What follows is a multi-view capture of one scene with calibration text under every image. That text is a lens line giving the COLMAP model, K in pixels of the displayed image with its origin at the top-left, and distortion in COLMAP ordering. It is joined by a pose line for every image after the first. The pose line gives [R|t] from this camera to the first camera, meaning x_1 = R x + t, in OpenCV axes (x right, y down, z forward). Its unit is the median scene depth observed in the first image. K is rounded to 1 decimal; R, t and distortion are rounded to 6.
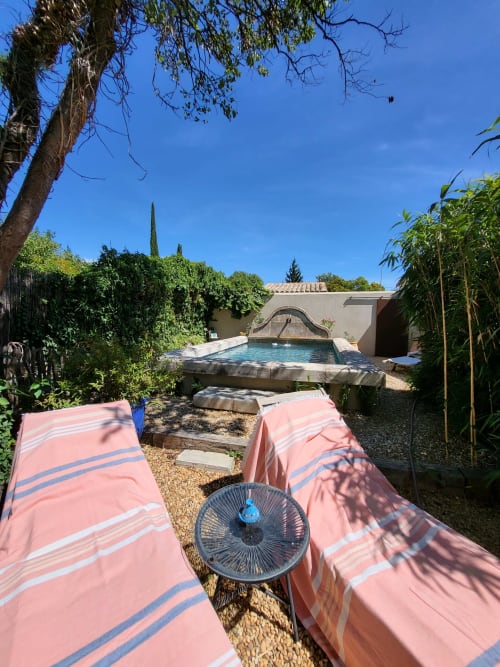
lens RADIAL K [[258.6, 0, 247.9], [0, 258.6, 332.2], [0, 0, 1]] dist [-0.001393, -0.000018]
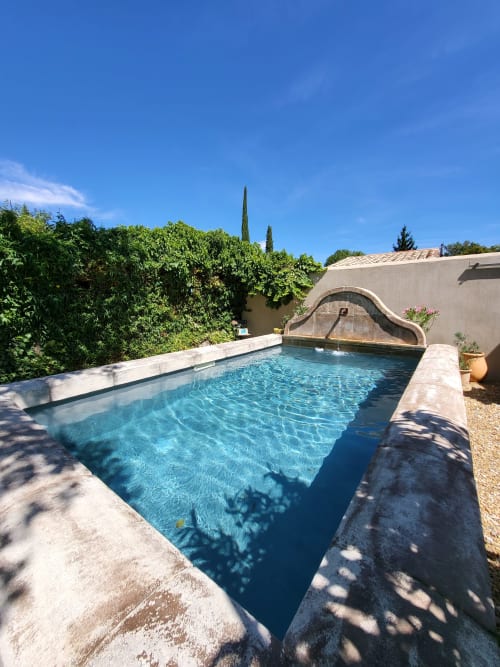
lens RADIAL K [[258.6, 0, 249.6], [0, 258.6, 334.5], [0, 0, 1]] dist [-0.001393, -0.000018]
pose [[0.930263, 0.027287, -0.365878, 0.170087], [-0.001359, 0.997480, 0.070937, -0.033400], [0.366891, -0.065493, 0.927955, 0.345972]]
